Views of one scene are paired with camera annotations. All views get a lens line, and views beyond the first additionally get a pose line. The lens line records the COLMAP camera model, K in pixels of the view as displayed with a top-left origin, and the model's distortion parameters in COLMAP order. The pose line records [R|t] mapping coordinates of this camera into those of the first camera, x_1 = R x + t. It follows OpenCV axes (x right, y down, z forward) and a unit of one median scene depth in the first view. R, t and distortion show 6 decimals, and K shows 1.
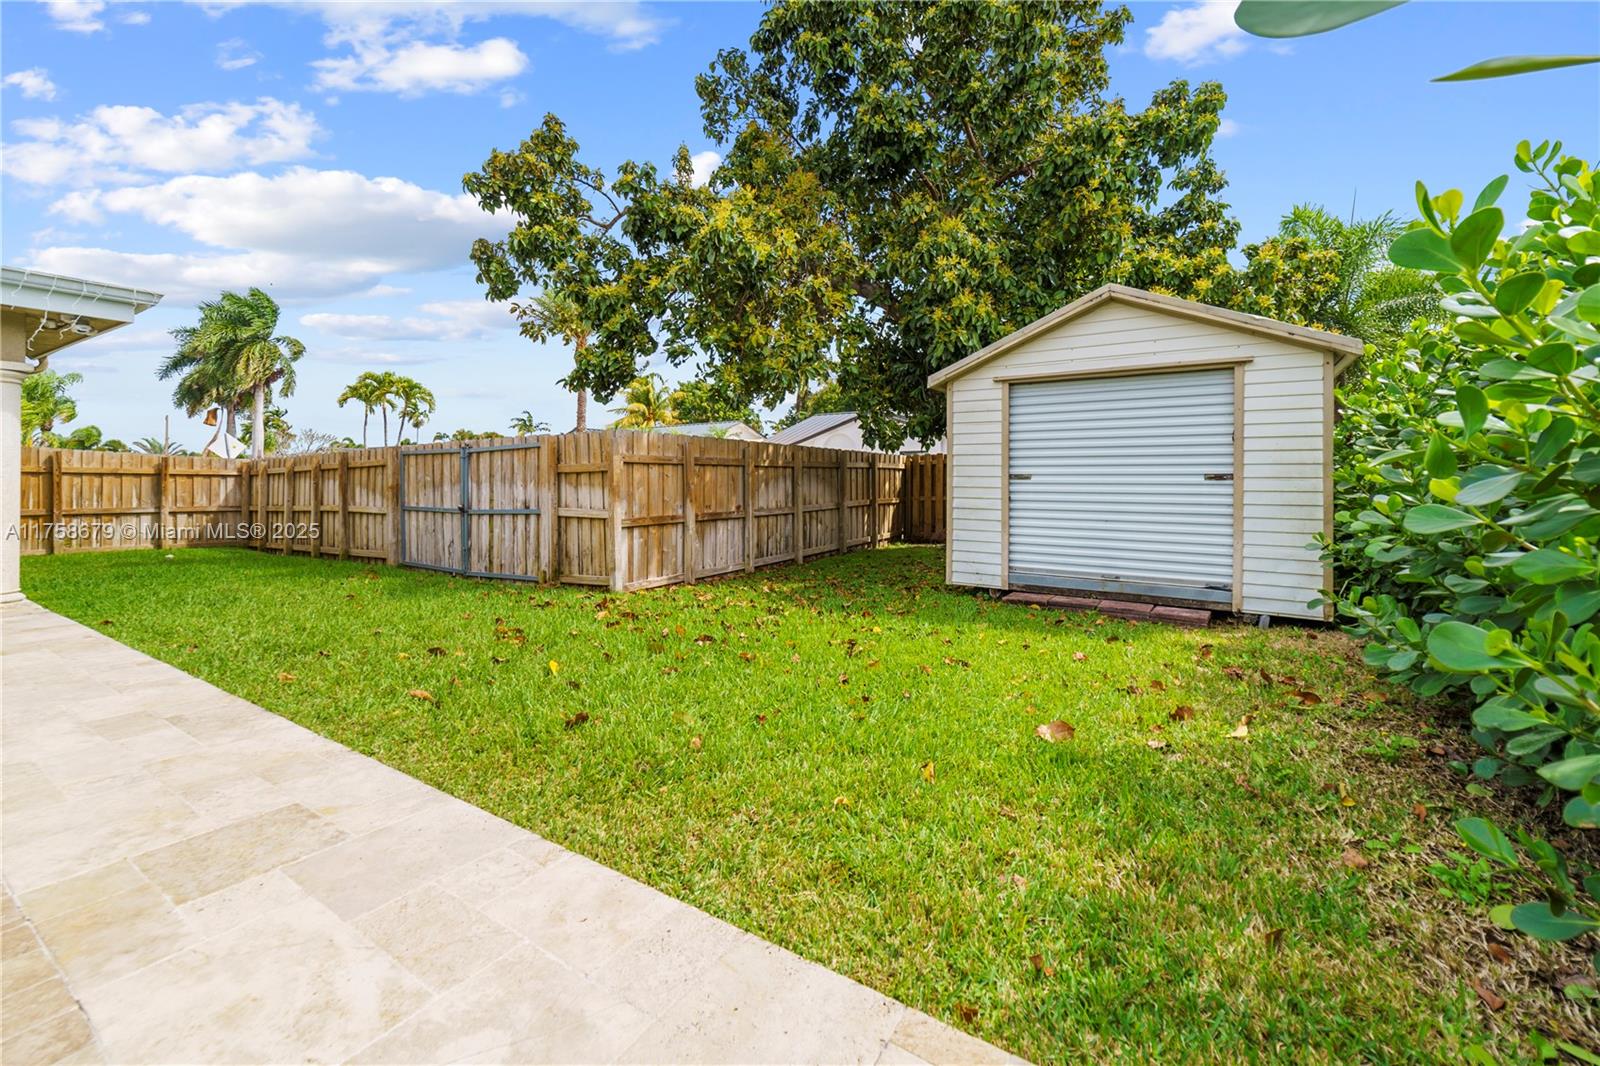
lens RADIAL K [[642.2, 0, 792.8], [0, 642.2, 451.4], [0, 0, 1]] dist [-0.023852, 0.011845]
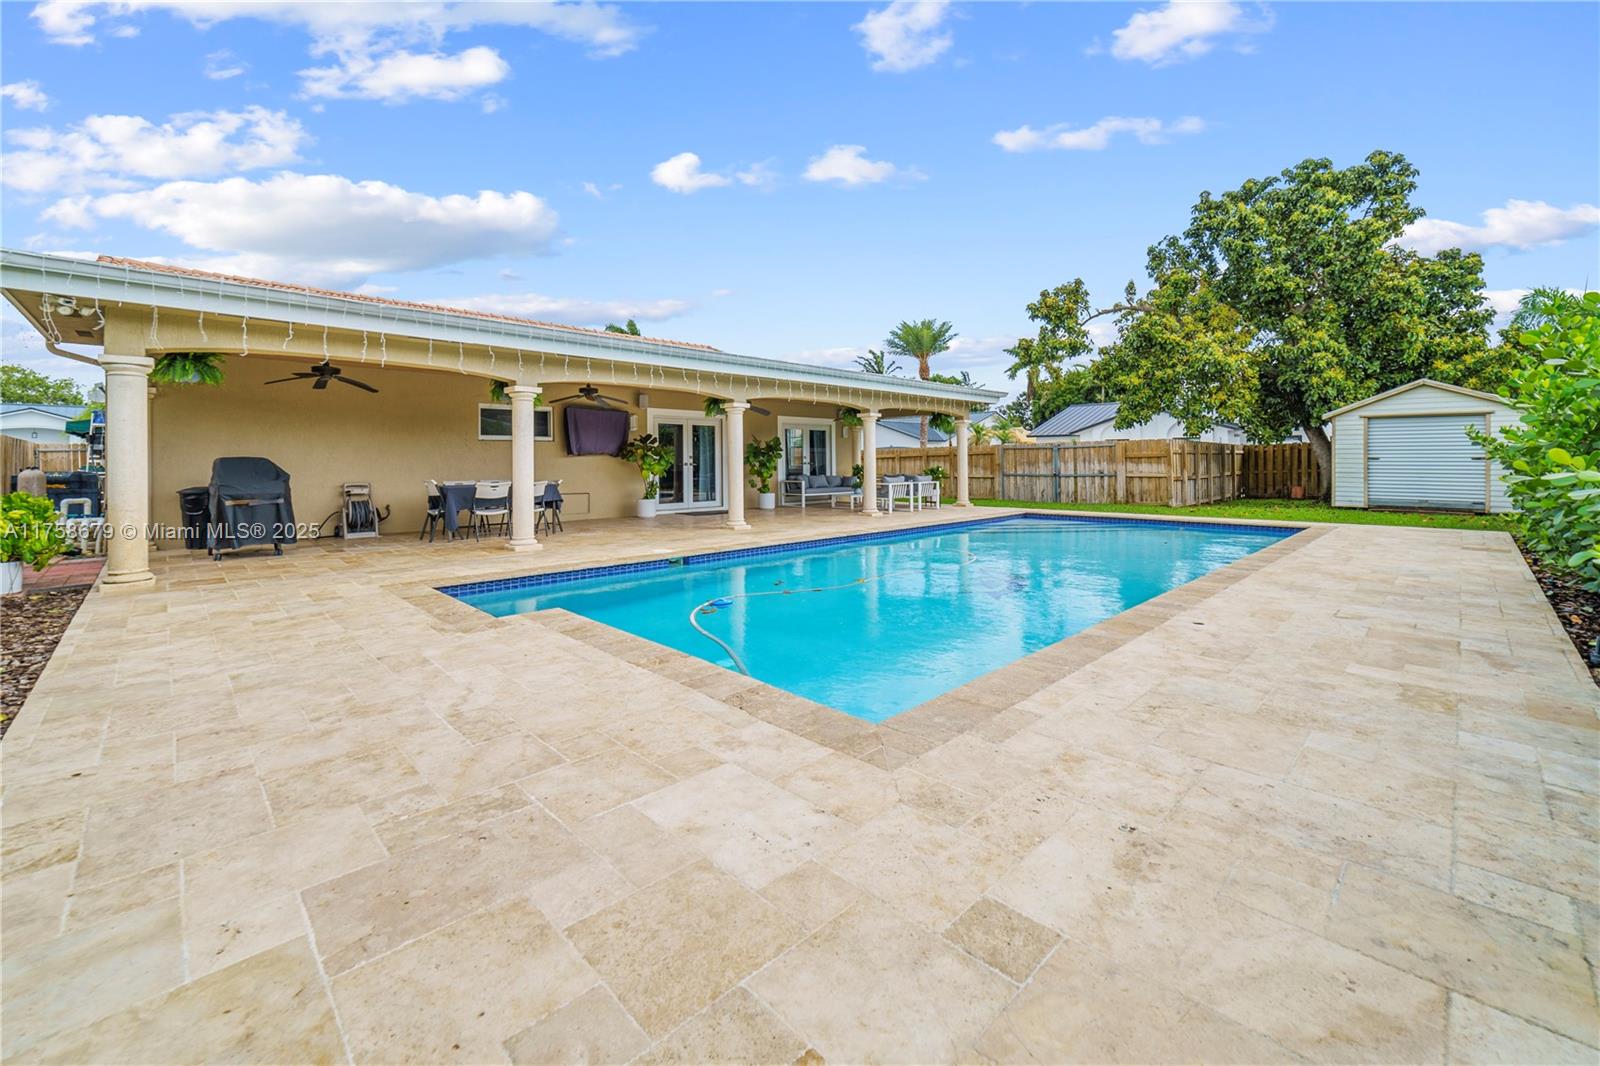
lens RADIAL K [[657.3, 0, 795.4], [0, 657.3, 441.1], [0, 0, 1]] dist [0.000249, 0.000254]
pose [[0.975833, -0.008814, -0.218340, -0.904164], [0.011292, 0.999885, 0.010105, -0.055237], [0.218226, -0.012326, 0.975821, -1.375936]]
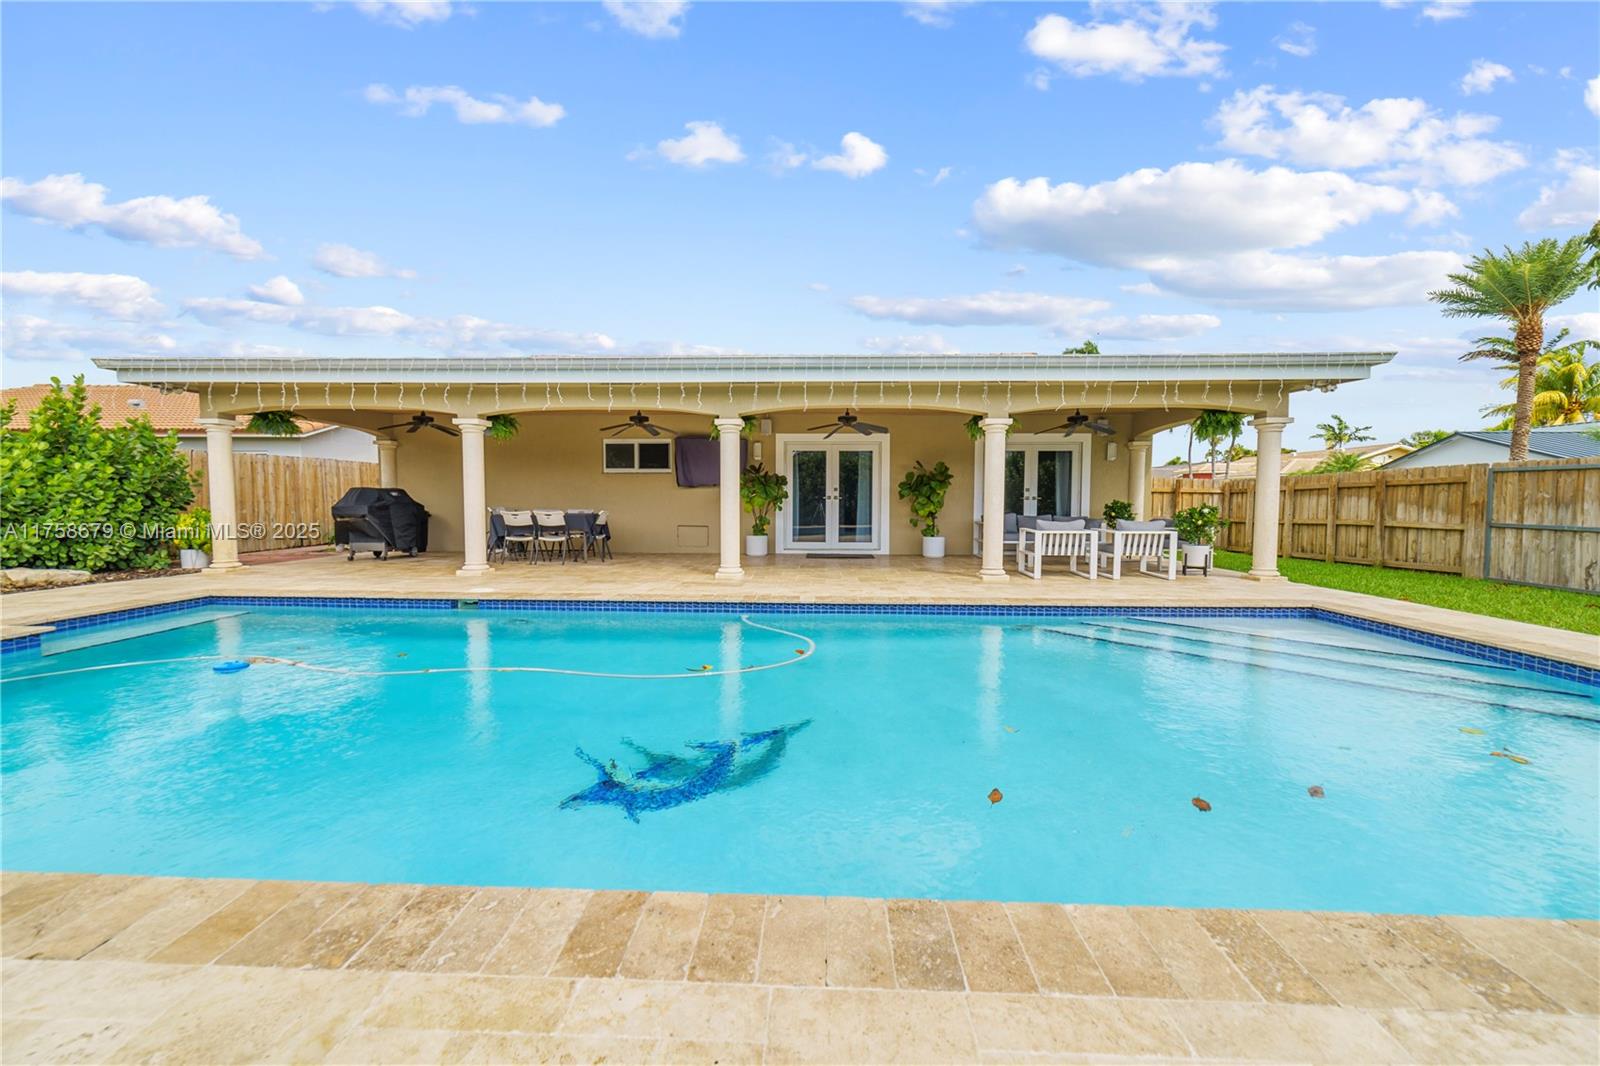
lens RADIAL K [[638.7, 0, 800.0], [0, 638.7, 533.0], [0, 0, 1]] dist [-0.000870, -0.000105]
pose [[0.514948, 0.056642, -0.855348, -0.347653], [0.031348, 0.995903, 0.084823, -0.021343], [0.856648, -0.070493, 0.511063, -0.513258]]
